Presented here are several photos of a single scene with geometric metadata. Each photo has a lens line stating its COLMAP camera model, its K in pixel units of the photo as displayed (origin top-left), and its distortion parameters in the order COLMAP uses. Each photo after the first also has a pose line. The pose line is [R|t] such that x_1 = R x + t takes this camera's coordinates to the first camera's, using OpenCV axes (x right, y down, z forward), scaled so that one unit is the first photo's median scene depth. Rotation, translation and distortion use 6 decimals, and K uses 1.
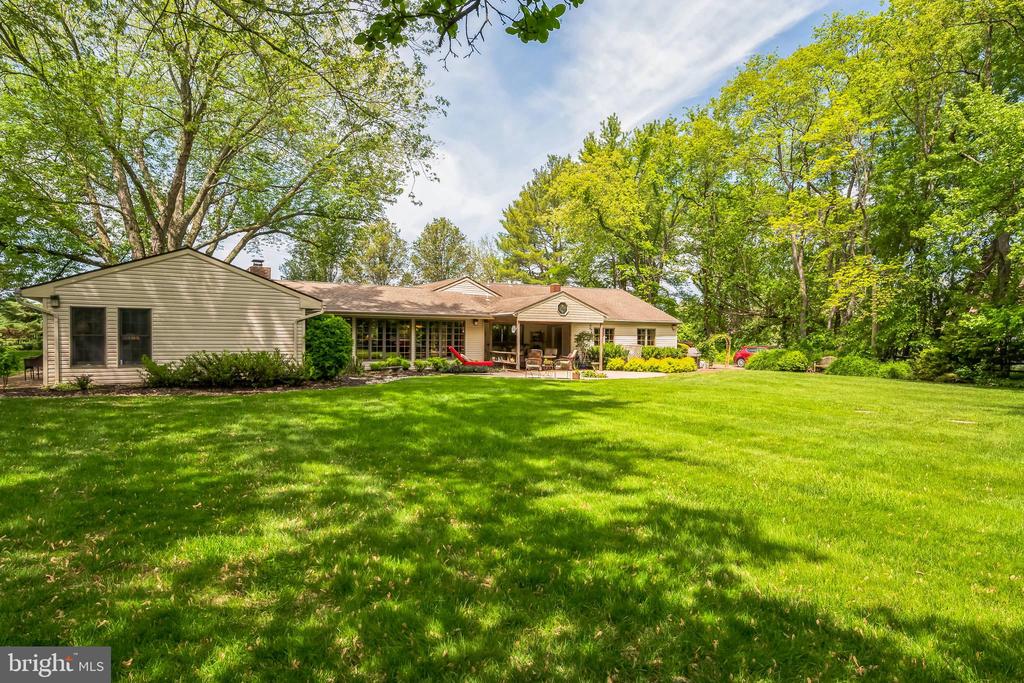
lens RADIAL K [[582.8, 0, 512.0], [0, 582.8, 341.5], [0, 0, 1]] dist [0.000469, 0.000029]
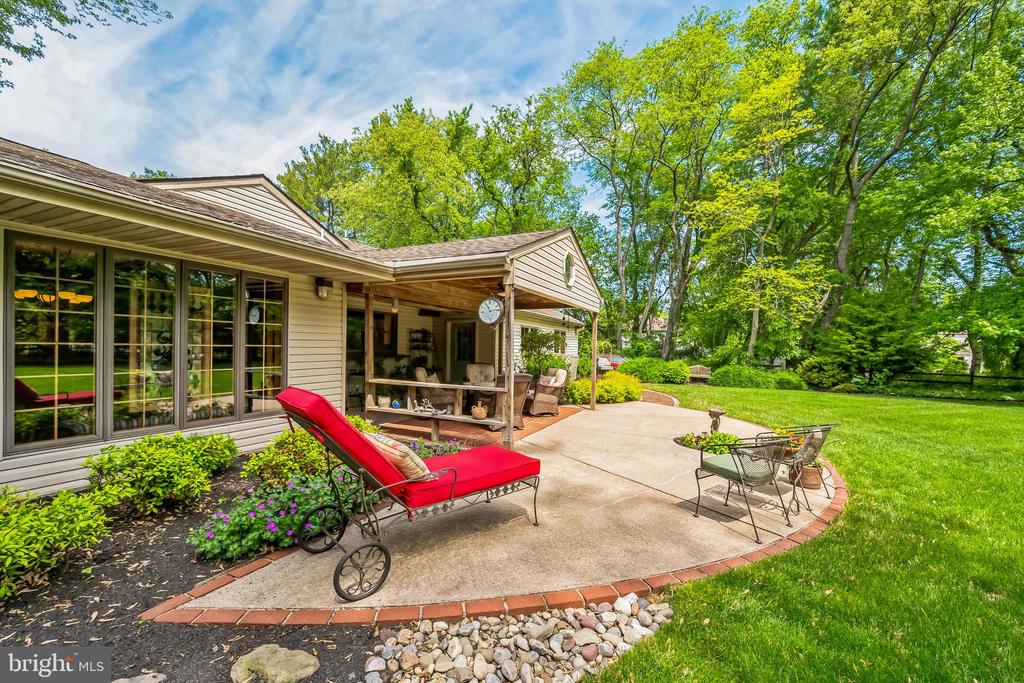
lens RADIAL K [[421.9, 0, 512.0], [0, 421.9, 341.5], [0, 0, 1]] dist [-0.000720, -0.000047]
pose [[0.834427, 0.010955, 0.551009, -0.095505], [-0.003583, 0.999889, -0.014454, -0.002231], [-0.551107, 0.010086, 0.834374, 0.716420]]
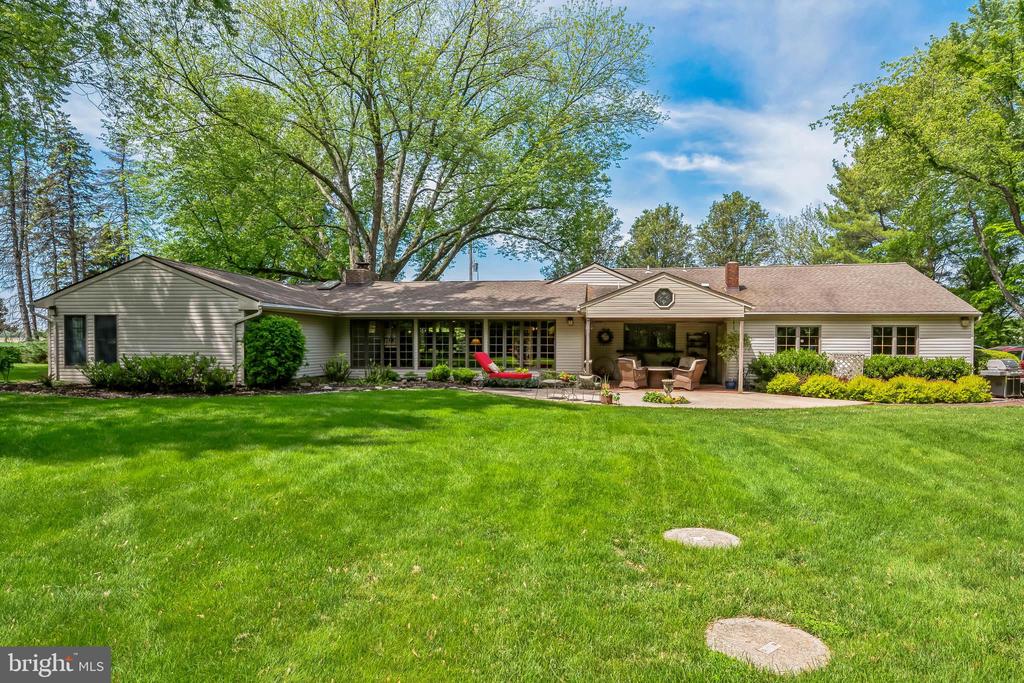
lens RADIAL K [[633.4, 0, 512.0], [0, 633.4, 341.5], [0, 0, 1]] dist [-0.004348, -0.000897]
pose [[0.781509, -0.004346, -0.623879, 0.368172], [-0.003191, 0.999935, -0.010963, 0.002281], [0.623886, 0.010558, 0.781444, 0.289458]]
